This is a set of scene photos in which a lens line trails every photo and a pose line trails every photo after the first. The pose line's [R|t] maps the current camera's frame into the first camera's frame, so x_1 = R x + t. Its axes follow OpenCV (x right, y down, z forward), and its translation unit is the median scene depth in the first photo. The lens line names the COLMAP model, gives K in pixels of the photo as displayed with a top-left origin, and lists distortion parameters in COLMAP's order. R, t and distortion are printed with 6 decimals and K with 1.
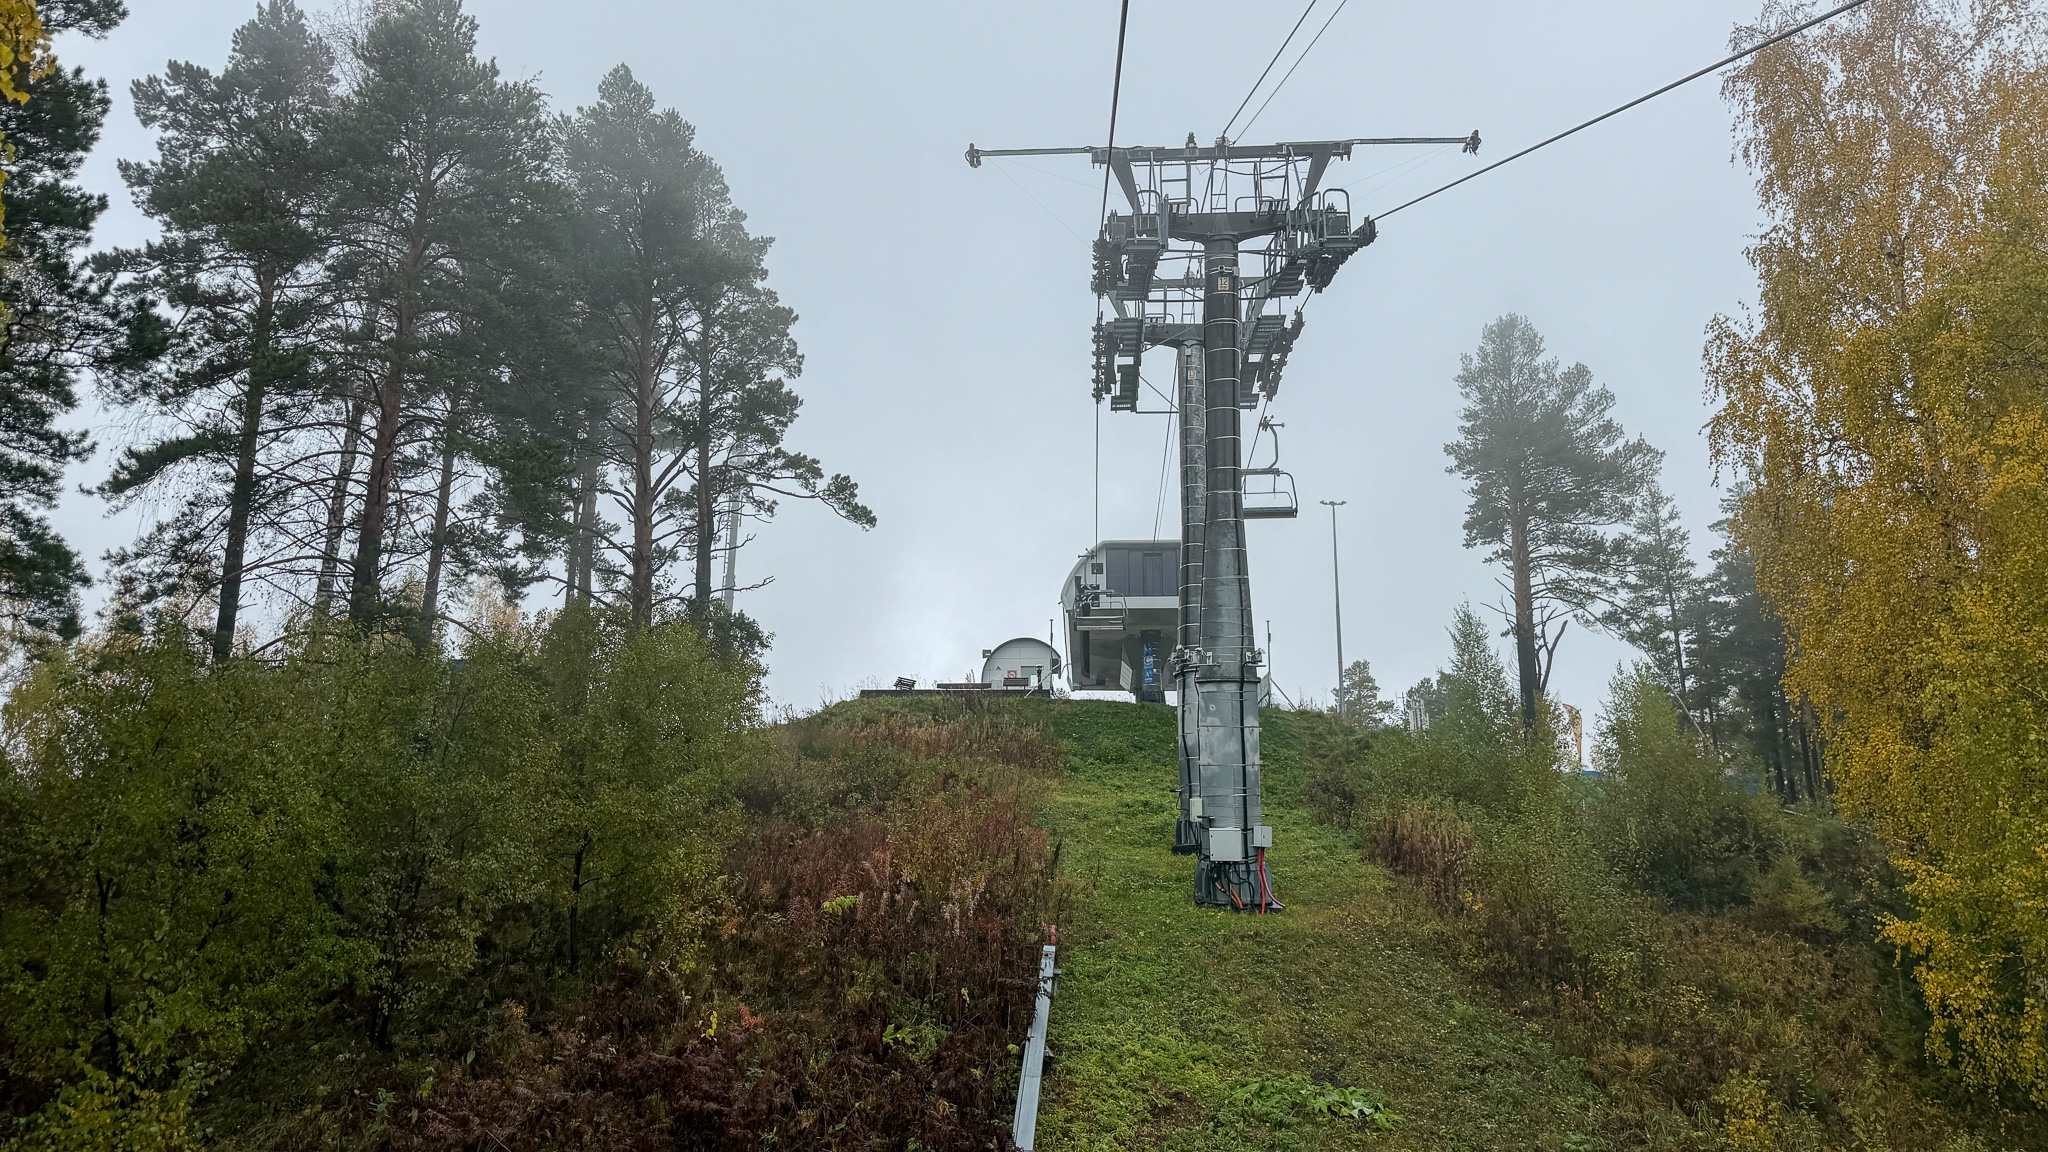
lens RADIAL K [[1357.1, 0, 1024.0], [0, 1357.1, 576.0], [0, 0, 1]] dist [0.094200, -0.000263]
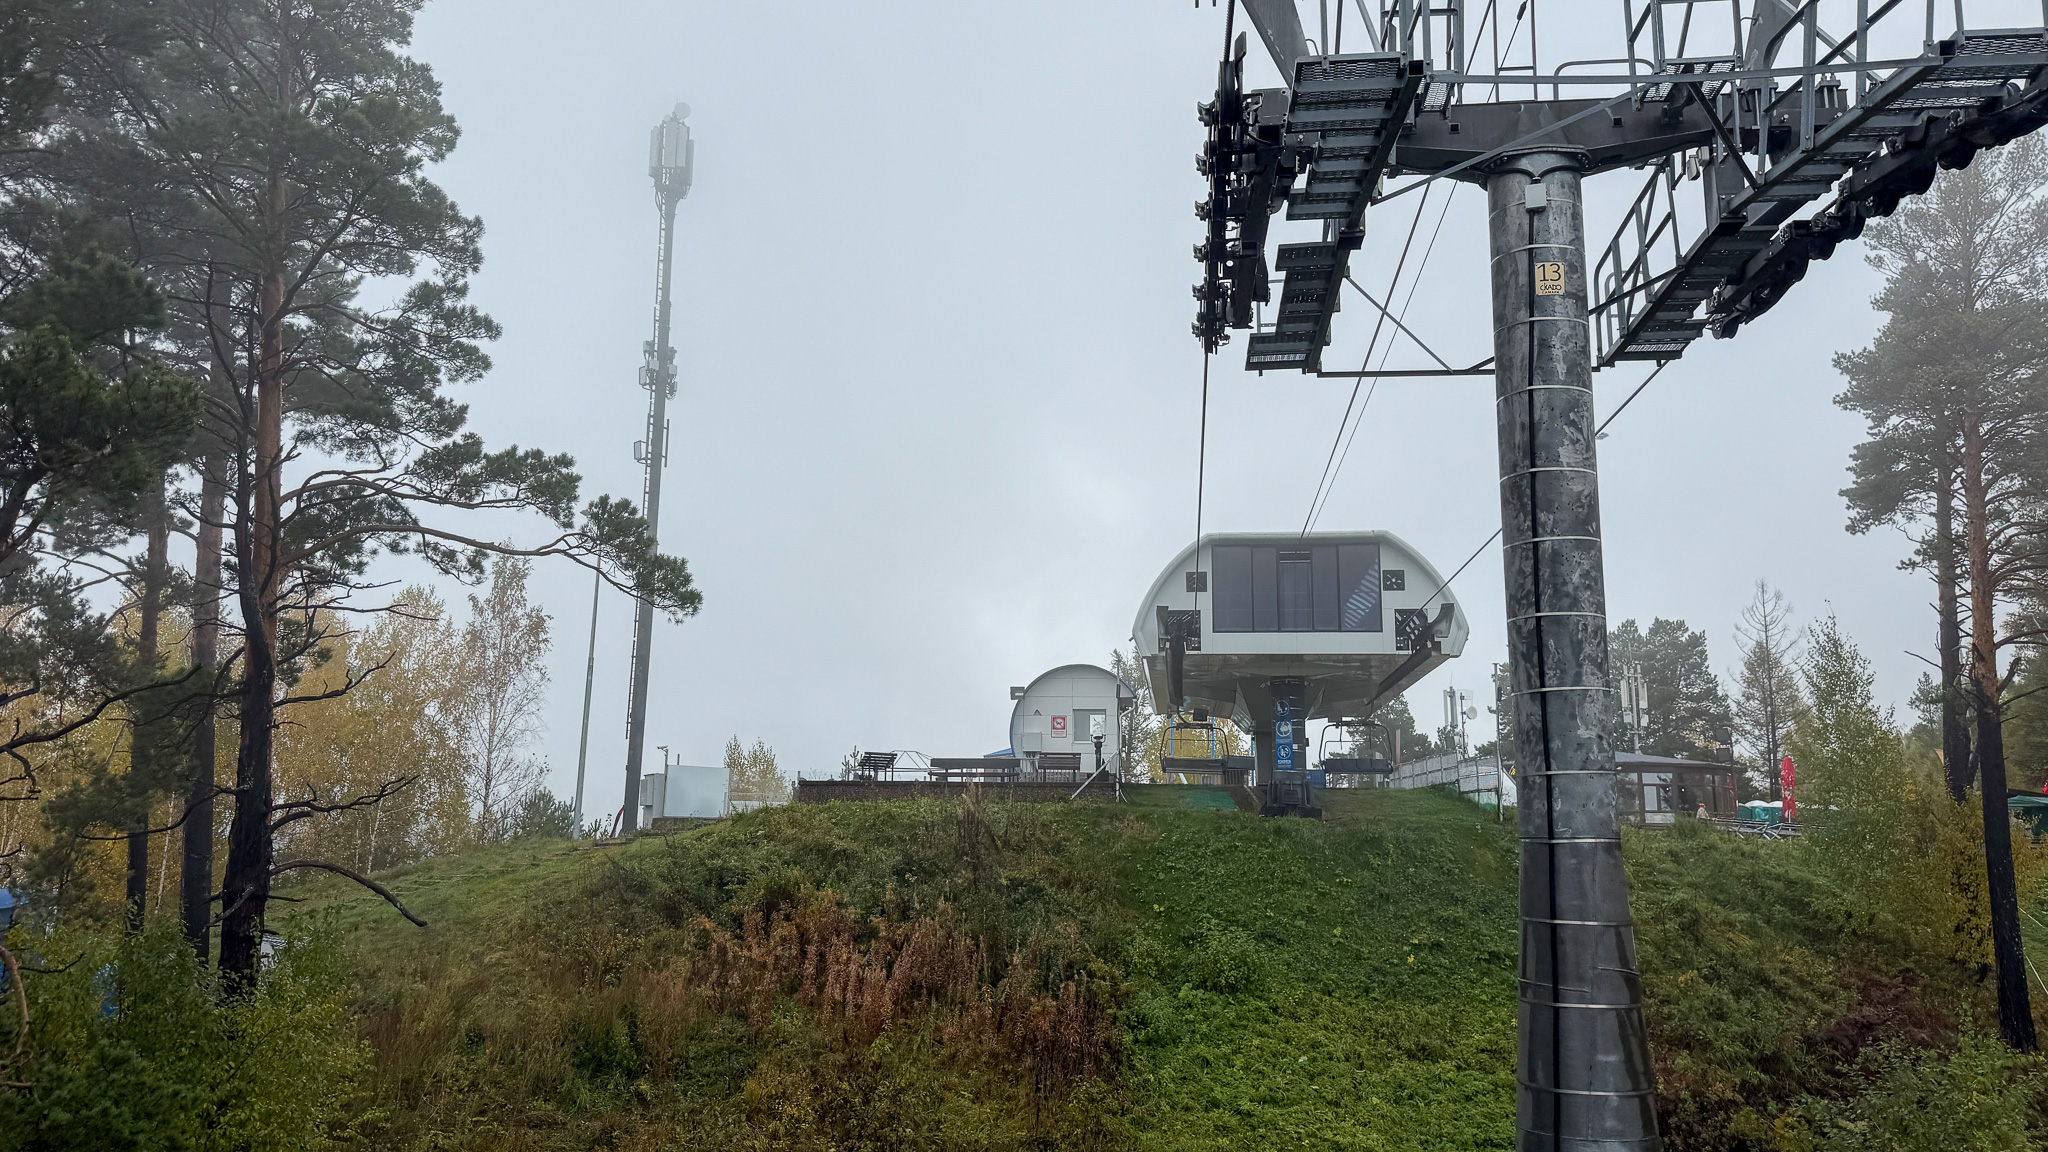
lens RADIAL K [[1357.1, 0, 1024.0], [0, 1357.1, 576.0], [0, 0, 1]] dist [0.094200, -0.000263]
pose [[0.997686, 0.000988, -0.067980, 0.027107], [0.006483, 0.993954, 0.109604, -0.097170], [0.067678, -0.109791, 0.991648, 0.573157]]
